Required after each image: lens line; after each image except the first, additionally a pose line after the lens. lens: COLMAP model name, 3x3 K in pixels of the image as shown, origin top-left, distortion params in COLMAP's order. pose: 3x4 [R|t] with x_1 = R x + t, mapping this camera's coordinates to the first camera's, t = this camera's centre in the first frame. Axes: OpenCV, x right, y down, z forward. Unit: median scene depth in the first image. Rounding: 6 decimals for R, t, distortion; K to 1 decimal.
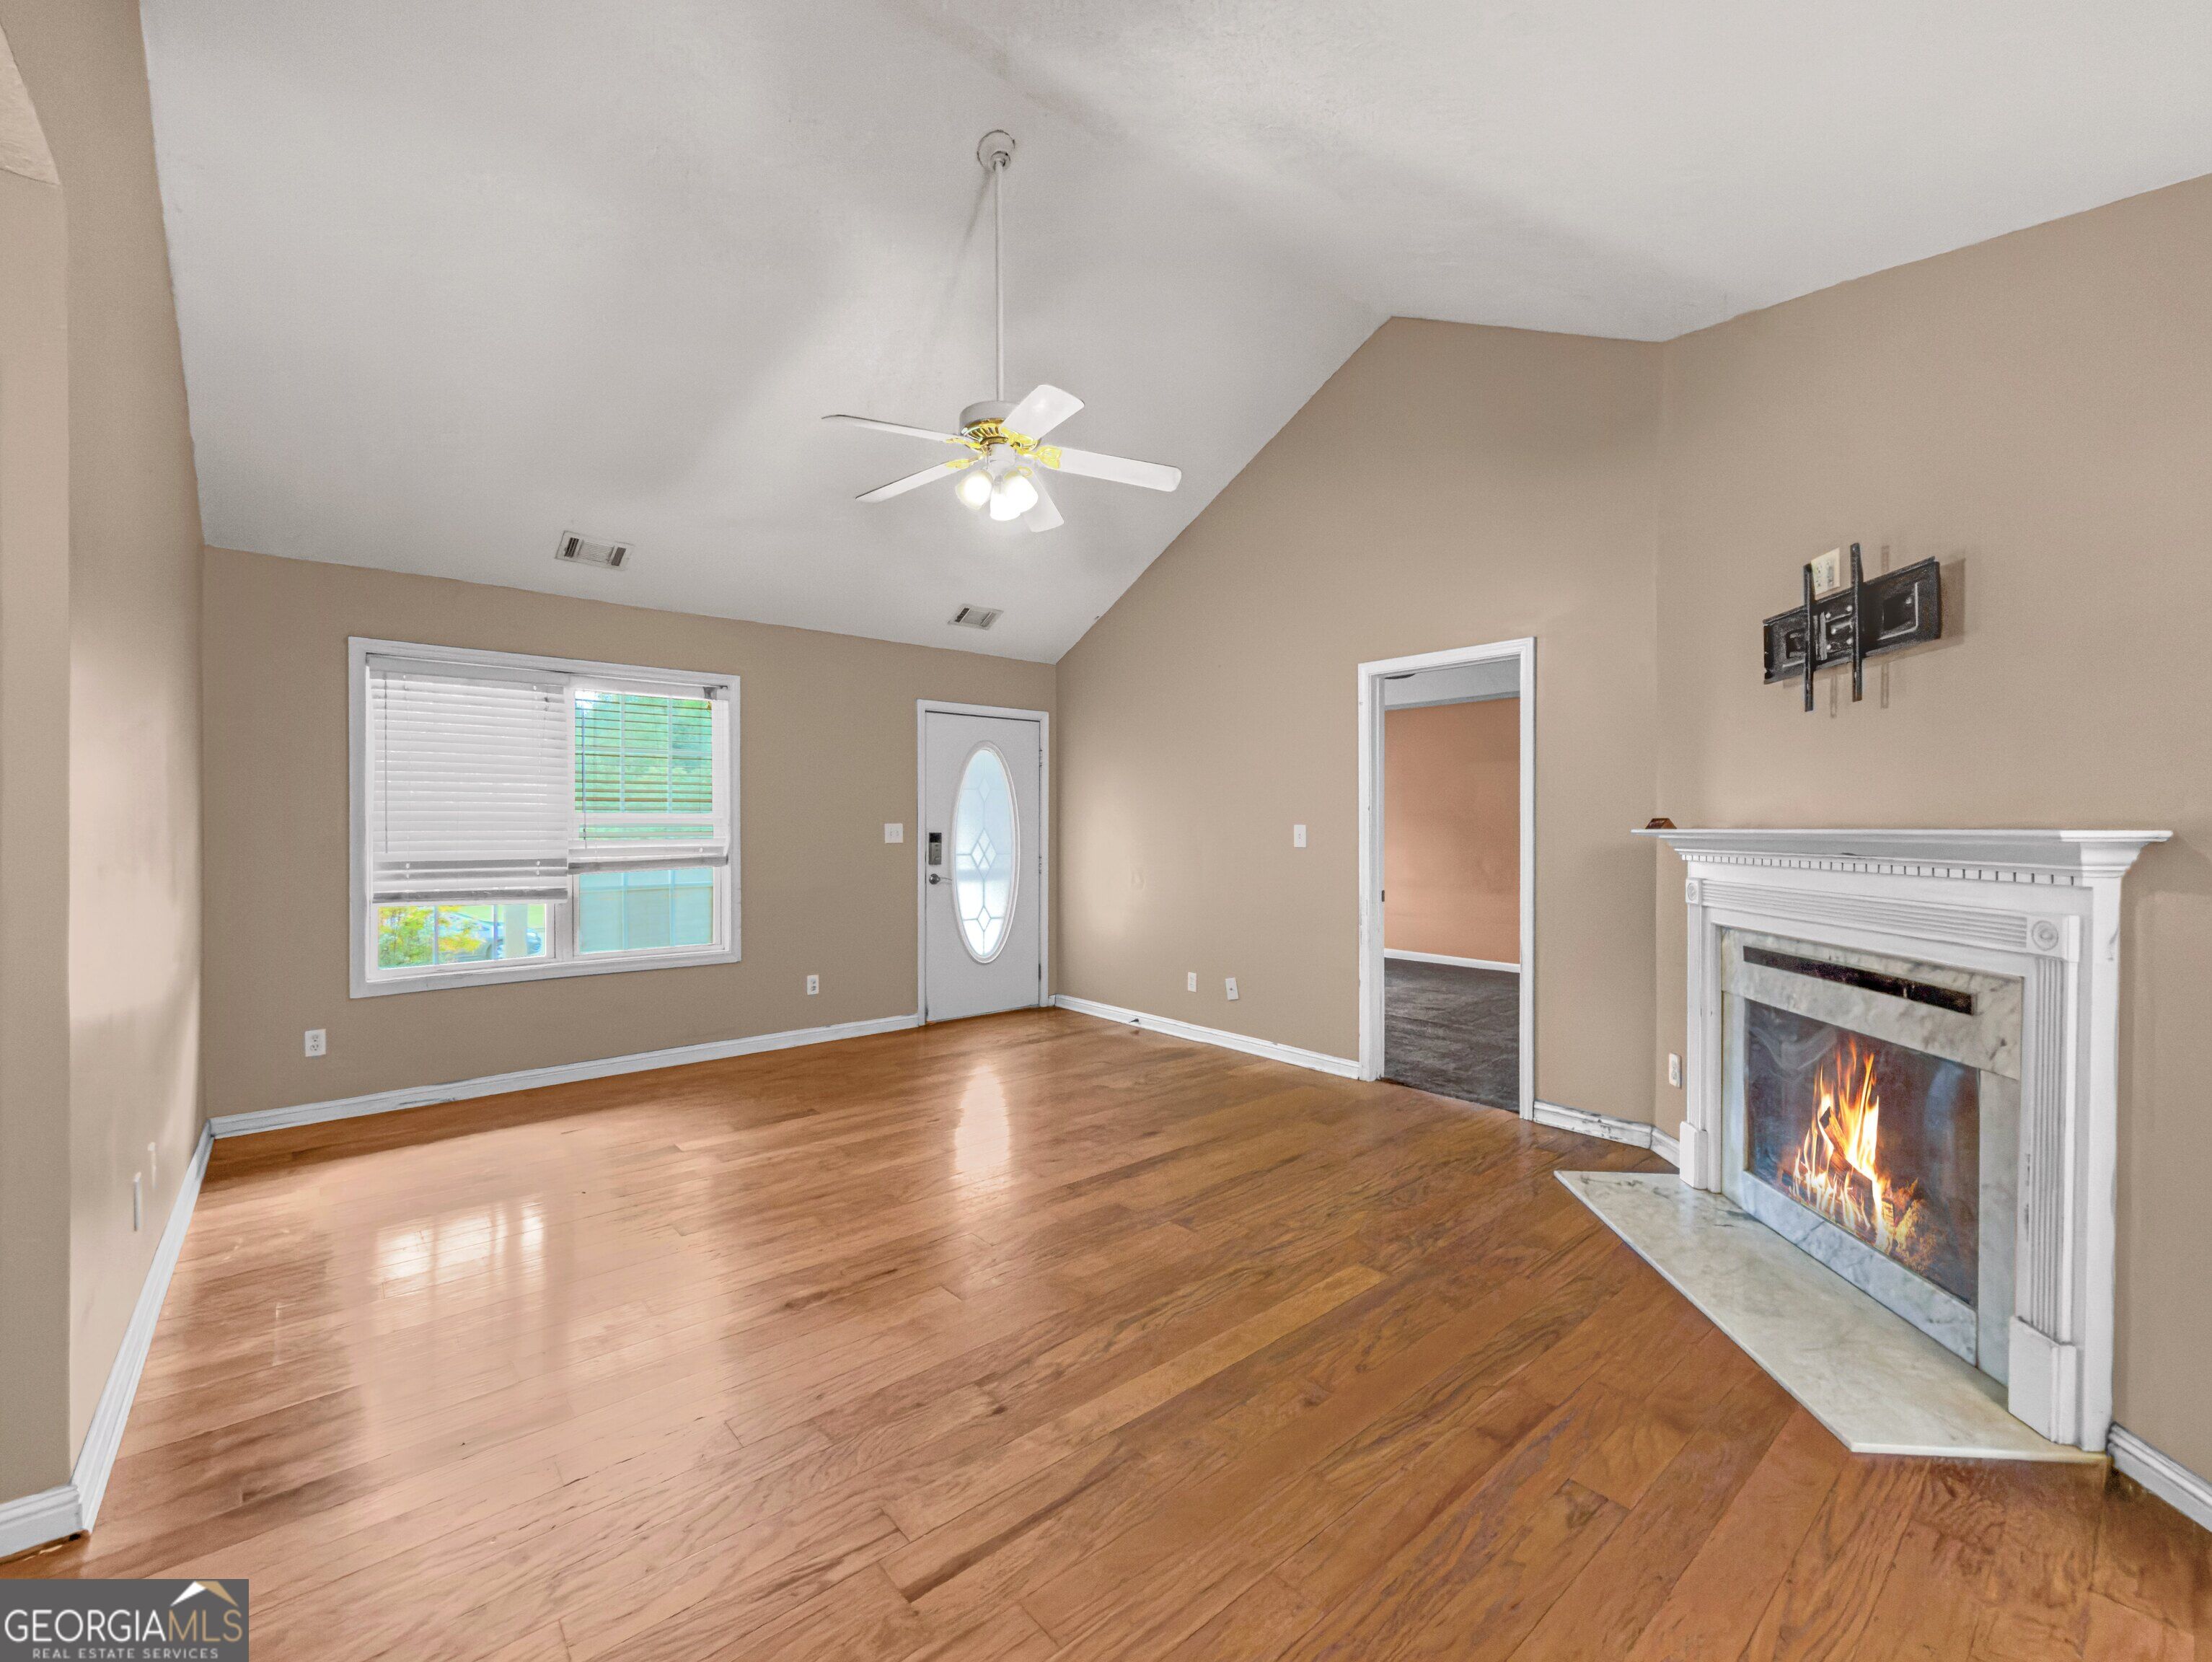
lens RADIAL K [[908.6, 0, 1092.0], [0, 908.6, 828.7], [0, 0, 1]] dist [0.003280, 0.000080]
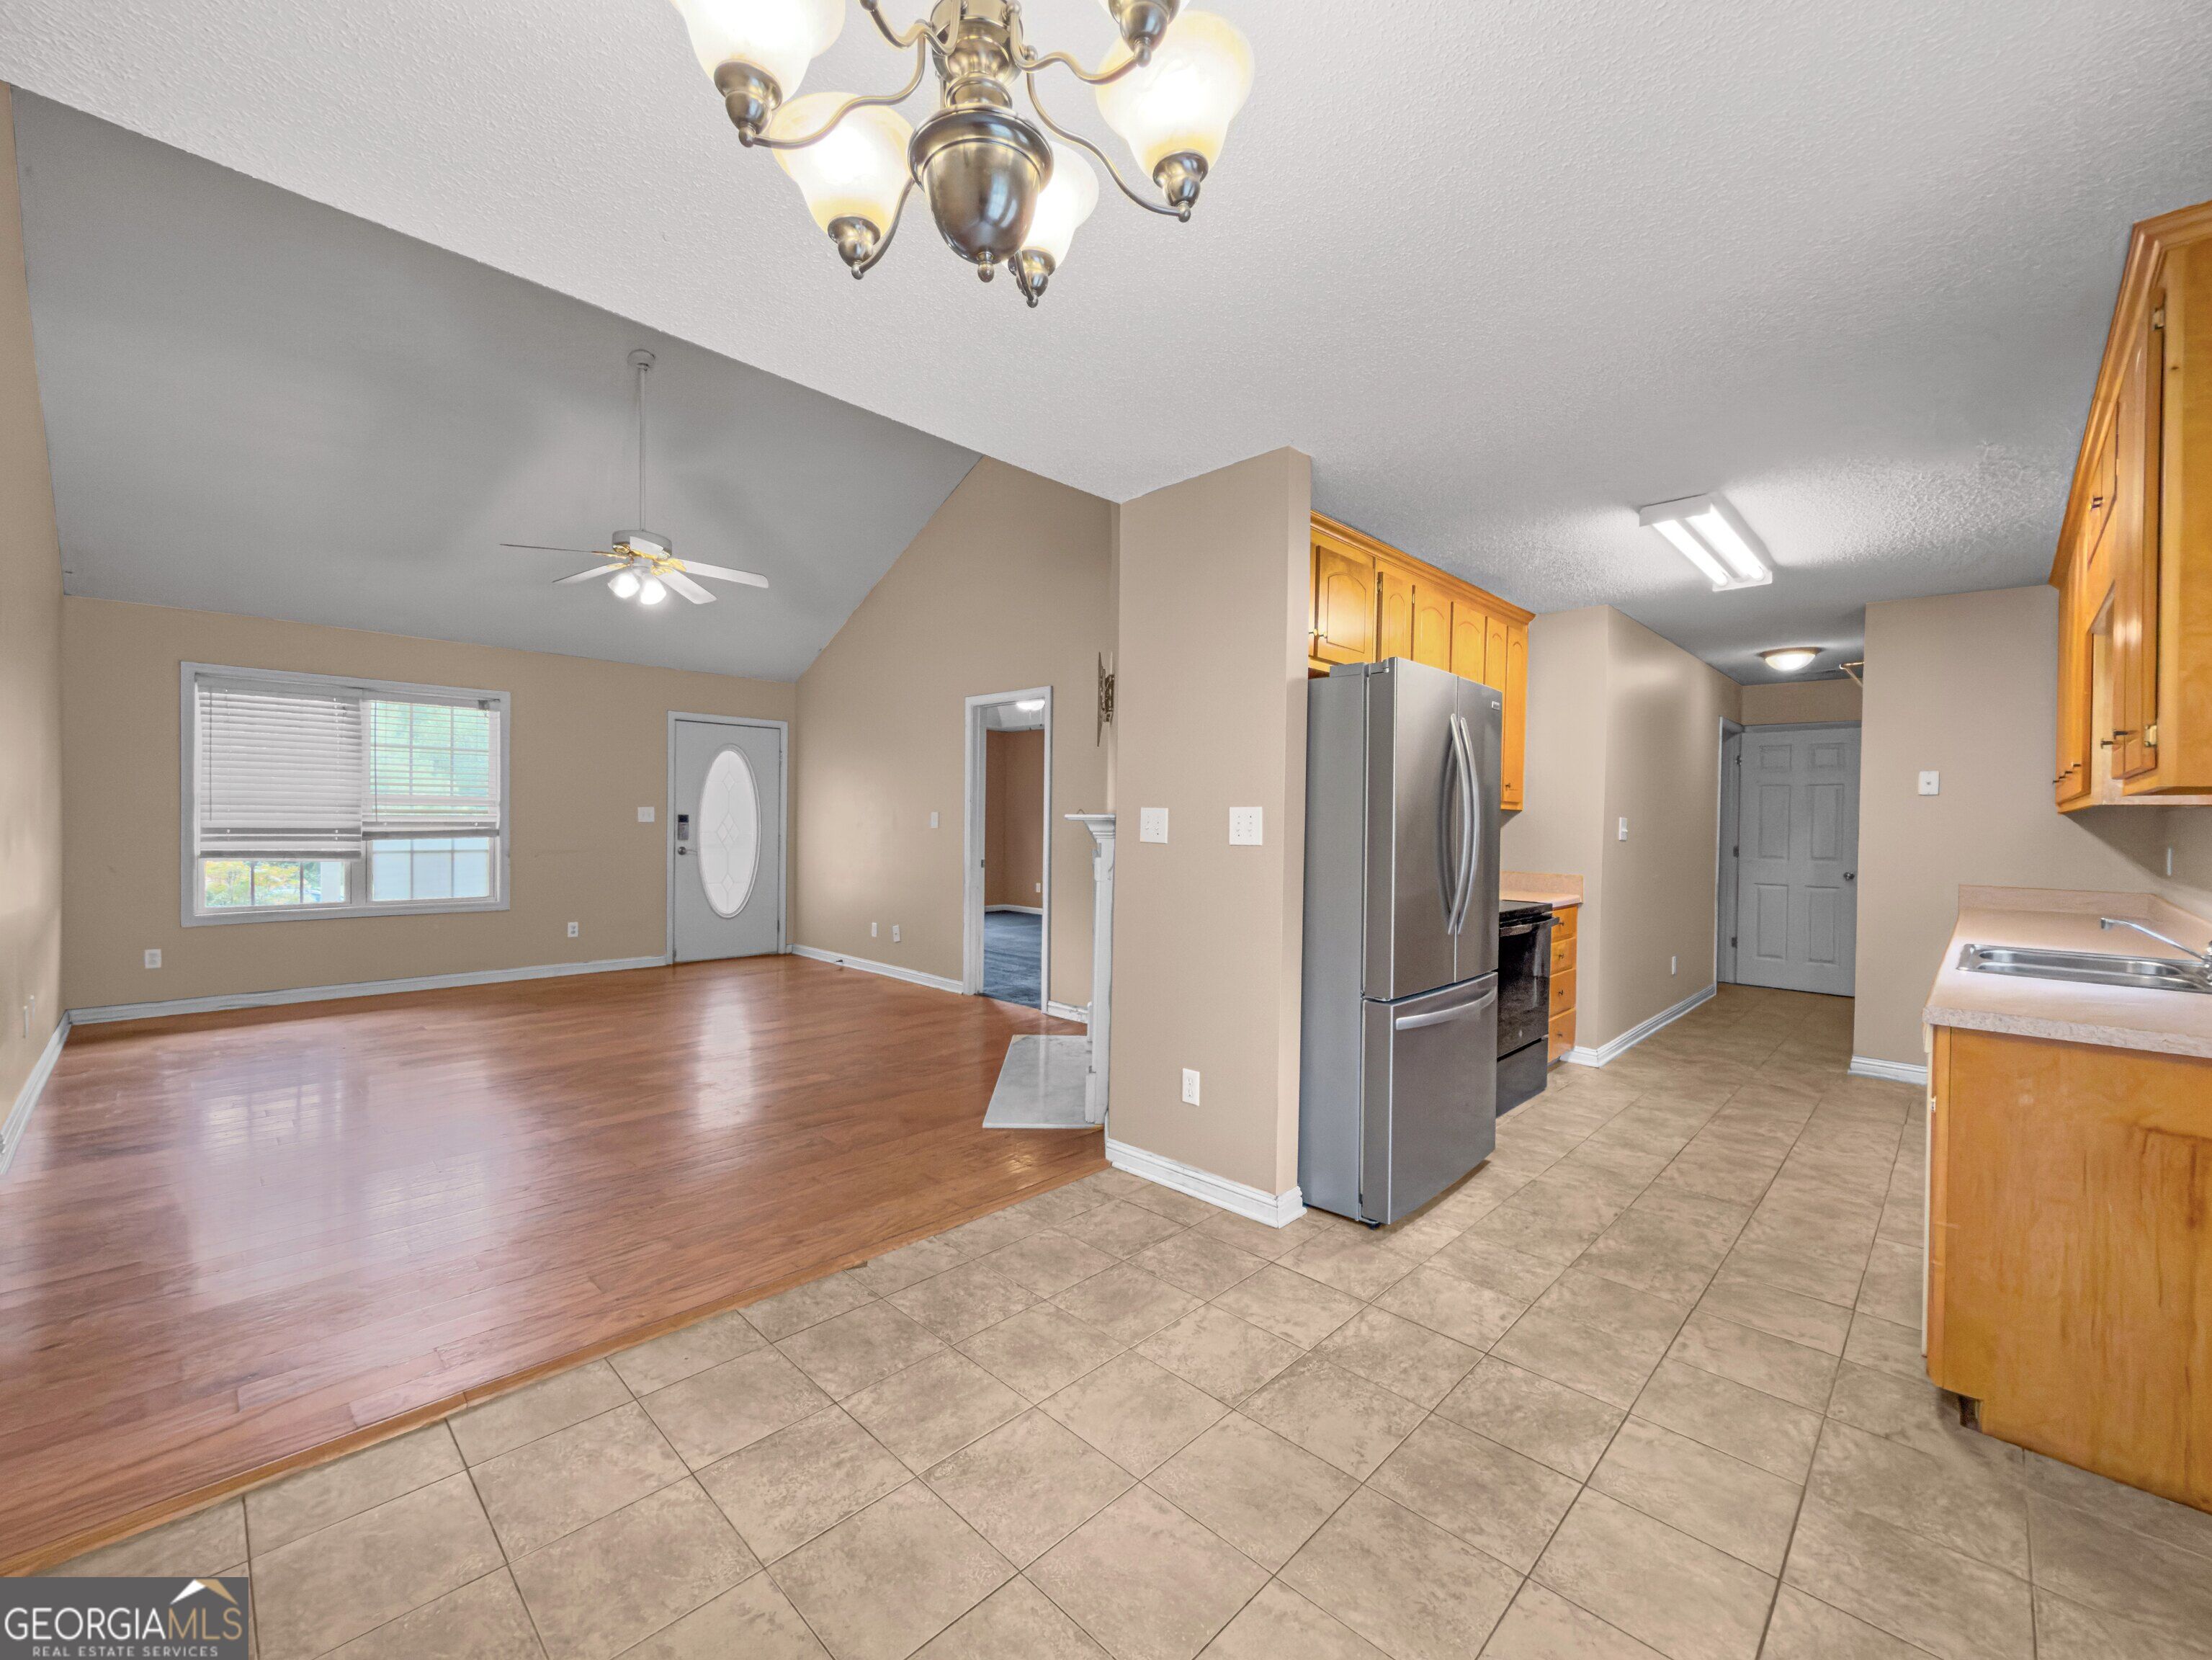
lens RADIAL K [[902.3, 0, 1105.3], [0, 902.3, 831.2], [0, 0, 1]] dist [-0.000027, -0.000666]
pose [[0.995830, 0.014198, 0.090113, 0.379142], [-0.015288, 0.999818, 0.011413, 0.005166], [-0.089934, -0.012743, 0.995866, -0.402171]]
